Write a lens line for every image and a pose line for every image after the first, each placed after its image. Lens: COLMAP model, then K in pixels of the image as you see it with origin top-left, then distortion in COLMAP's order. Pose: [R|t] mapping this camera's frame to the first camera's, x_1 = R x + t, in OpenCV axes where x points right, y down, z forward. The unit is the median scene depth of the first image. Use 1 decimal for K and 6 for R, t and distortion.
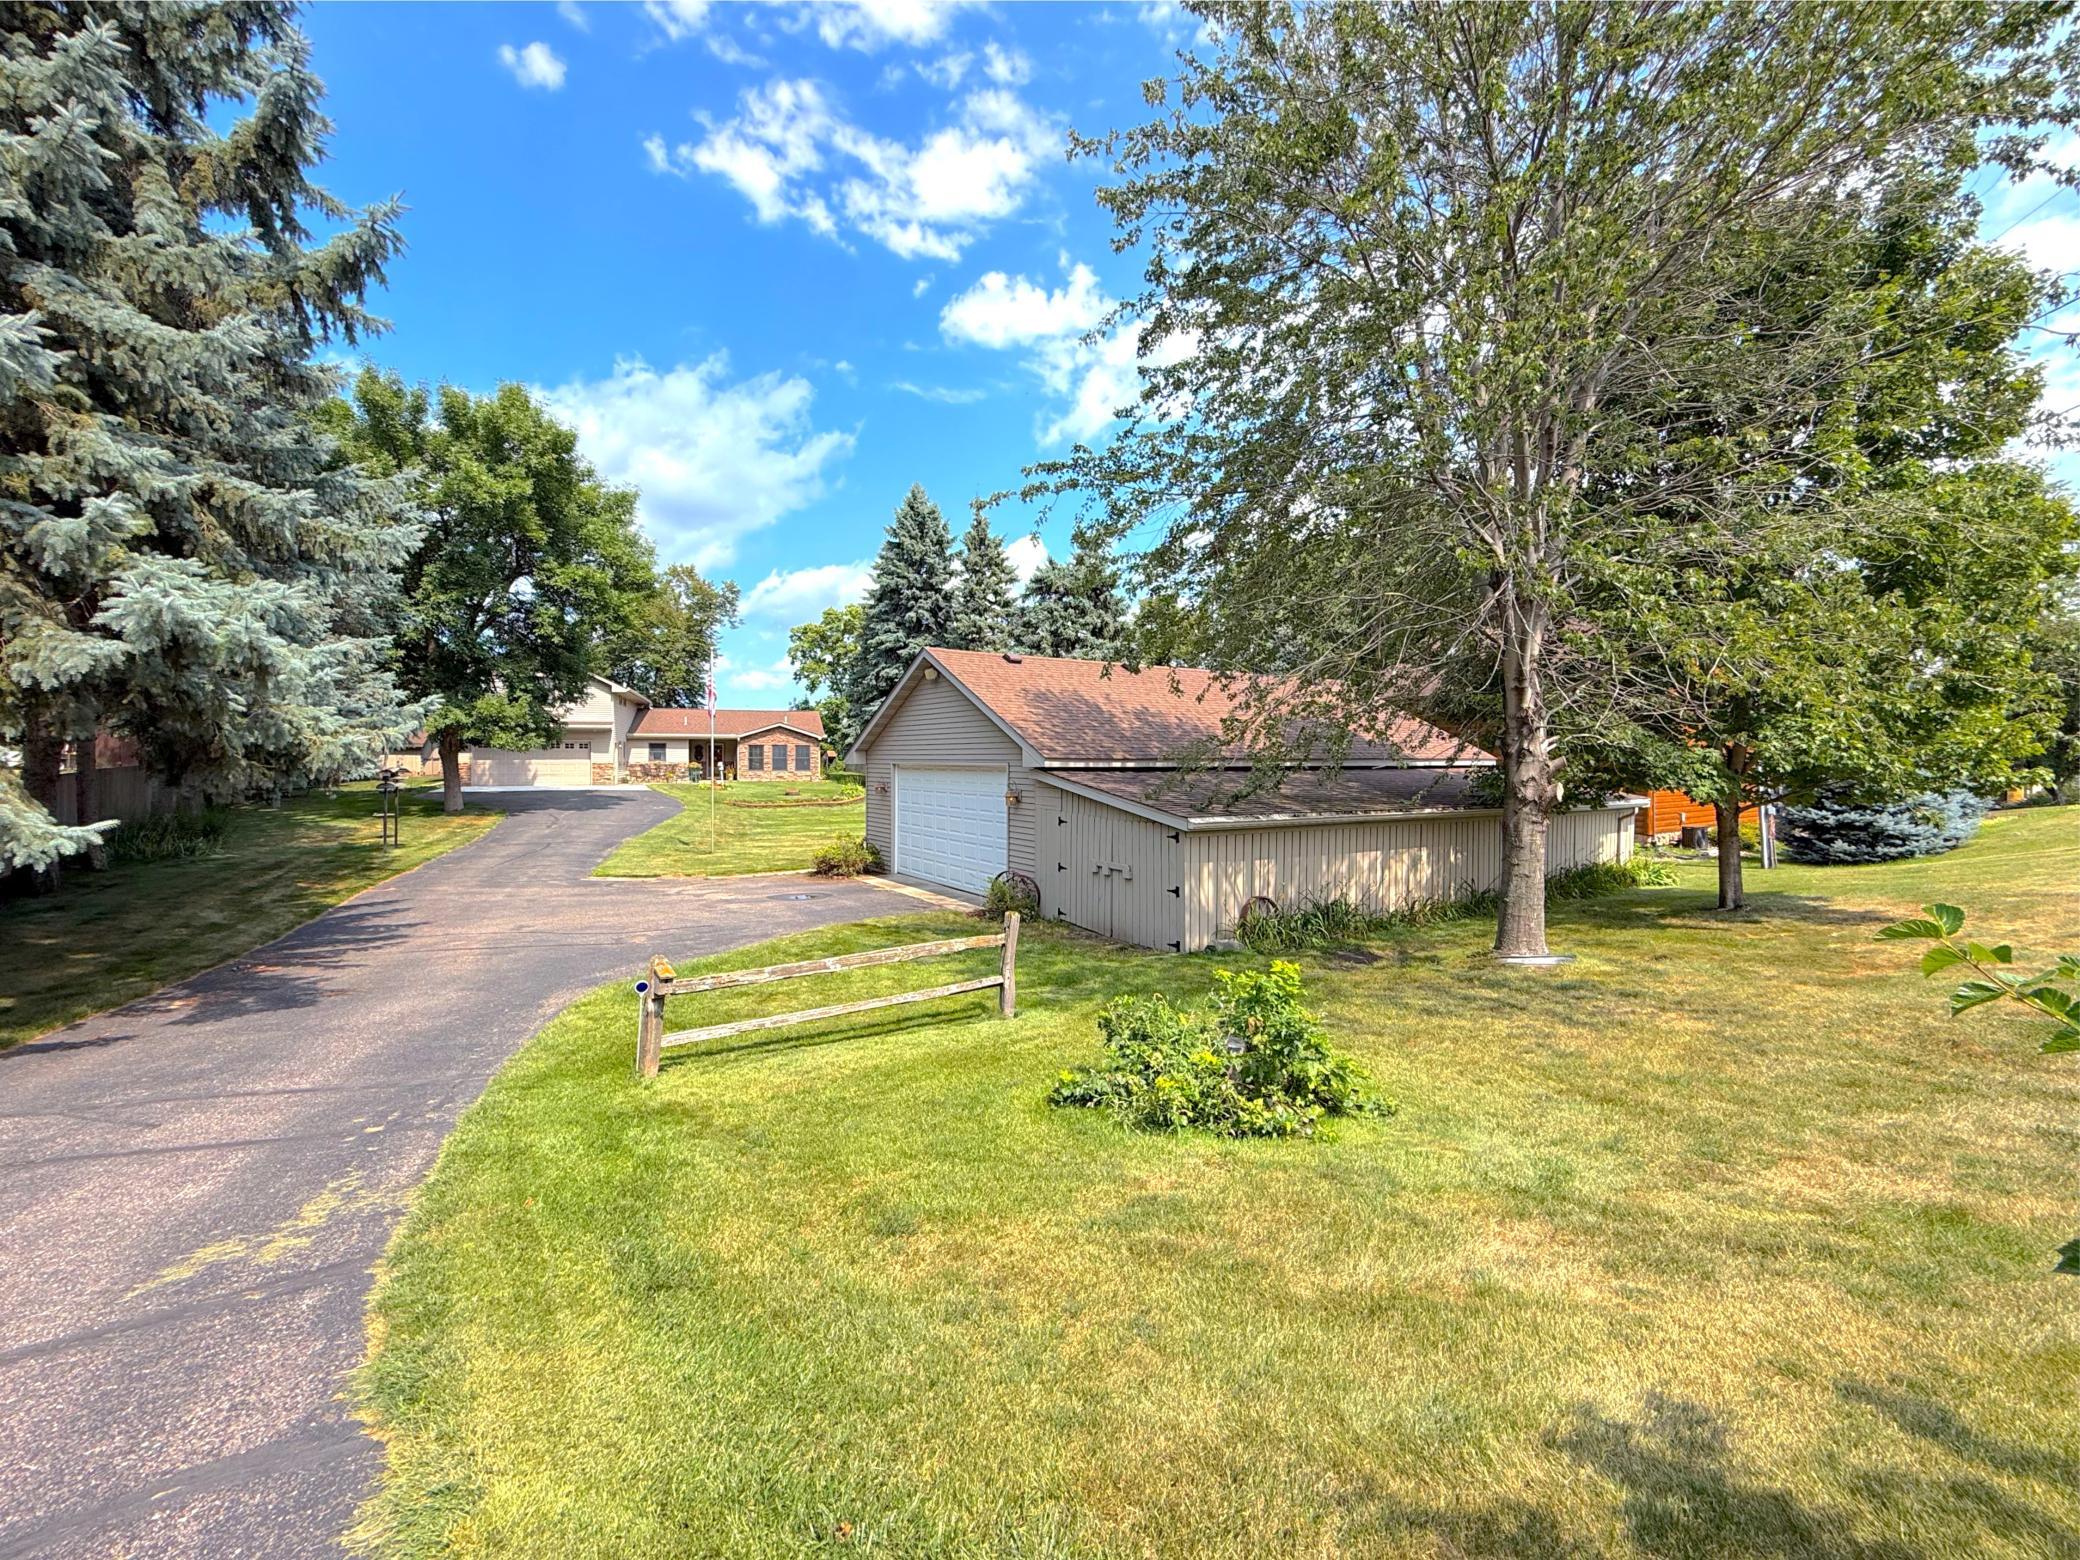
lens RADIAL K [[873.0, 0, 1030.5], [0, 873.0, 746.4], [0, 0, 1]] dist [0.023044, -0.009590]
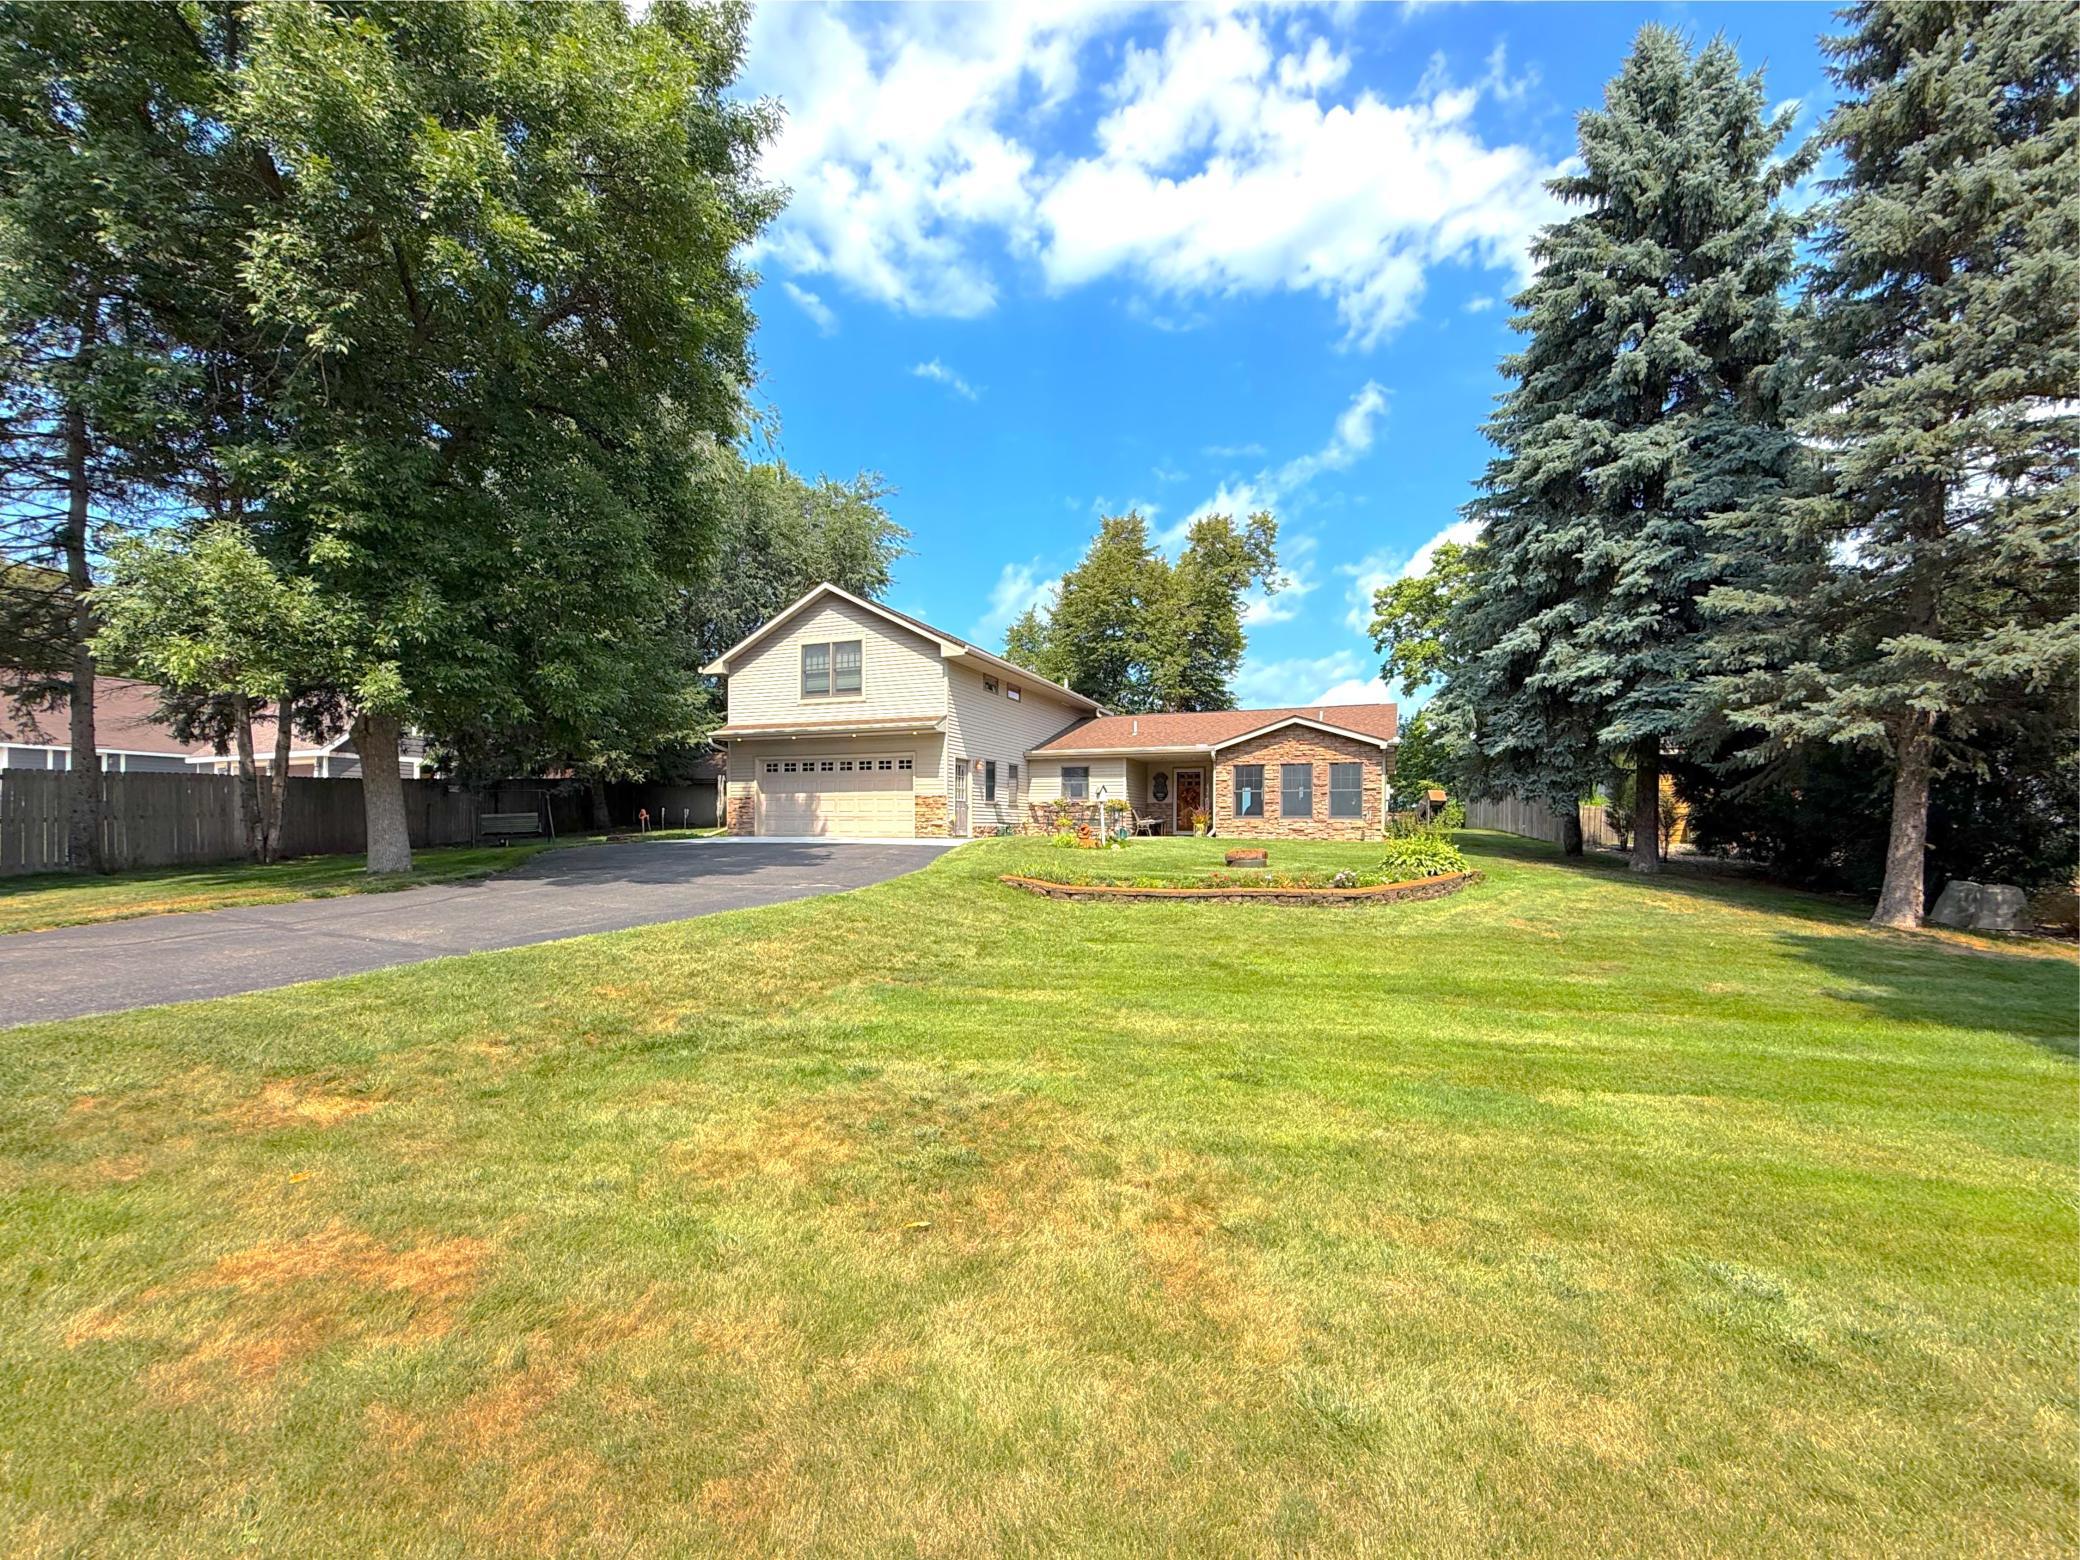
lens RADIAL K [[887.4, 0, 1039.6], [0, 887.4, 842.9], [0, 0, 1]] dist [0.001352, 0.000362]
pose [[0.766375, 0.009739, -0.642320, -0.086861], [0.004830, 0.999769, 0.020922, 0.032662], [0.642375, -0.019137, 0.766151, 0.569234]]
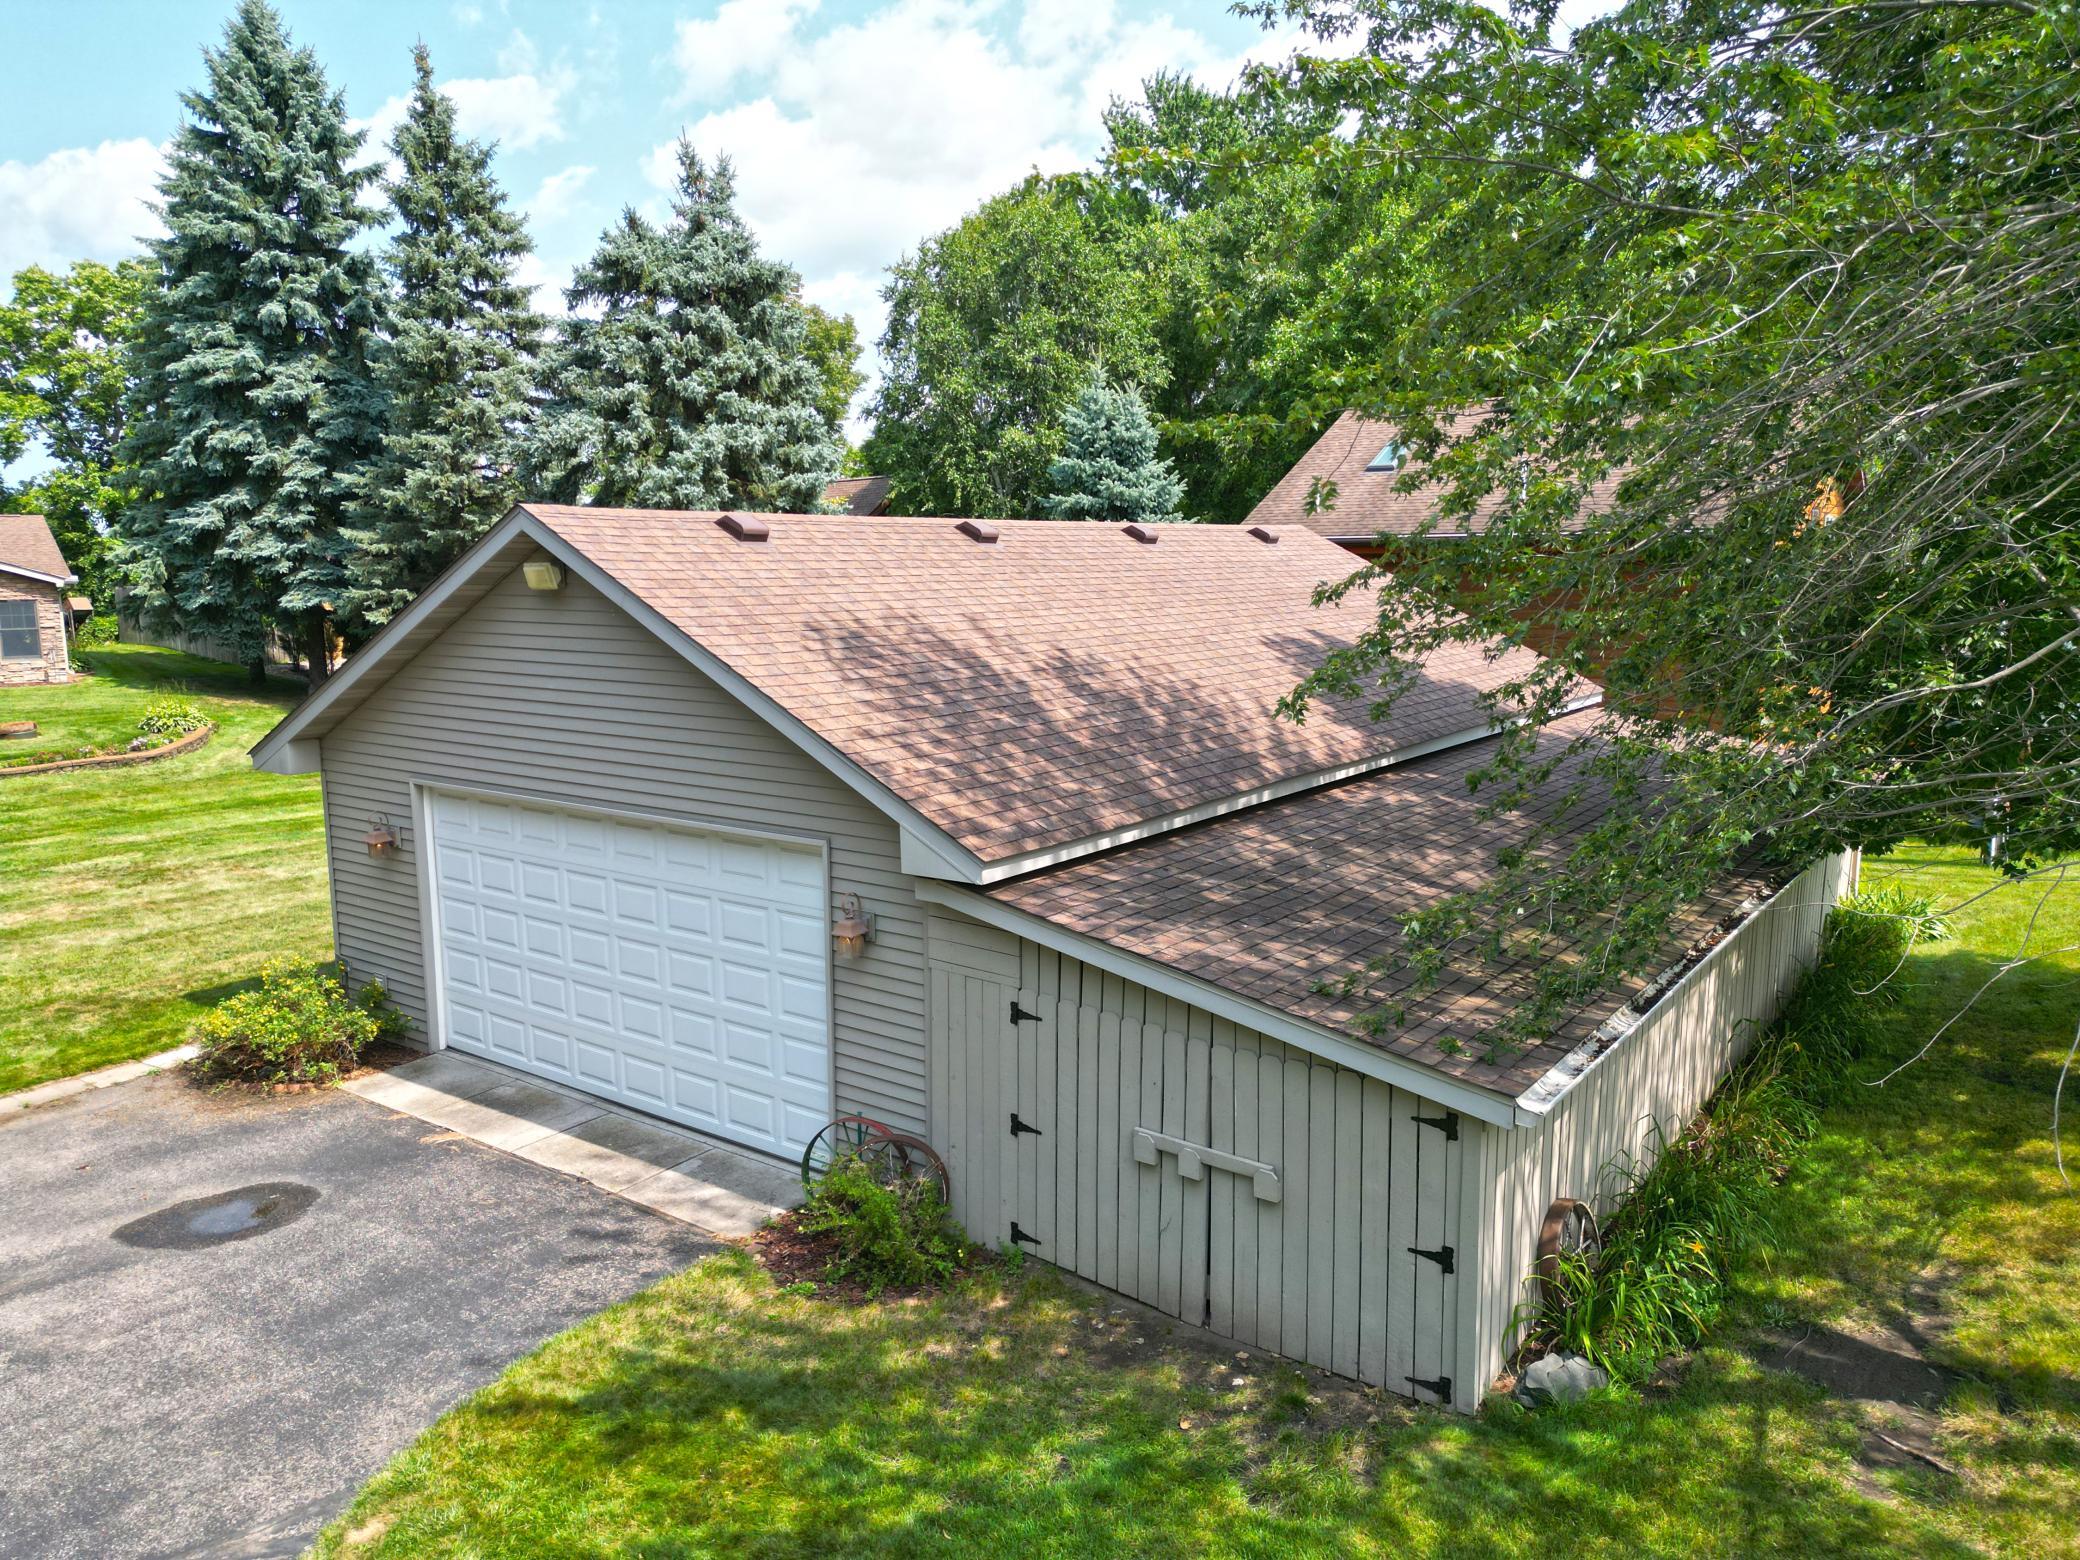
lens RADIAL K [[1470.6, 0, 1039.7], [0, 1470.6, 771.3], [0, 0, 1]] dist [0.071997, -0.072935]
pose [[0.933632, -0.061089, 0.352988, -0.053924], [0.003836, 0.987001, 0.160667, -0.037803], [-0.358214, -0.148650, 0.921730, 0.117059]]
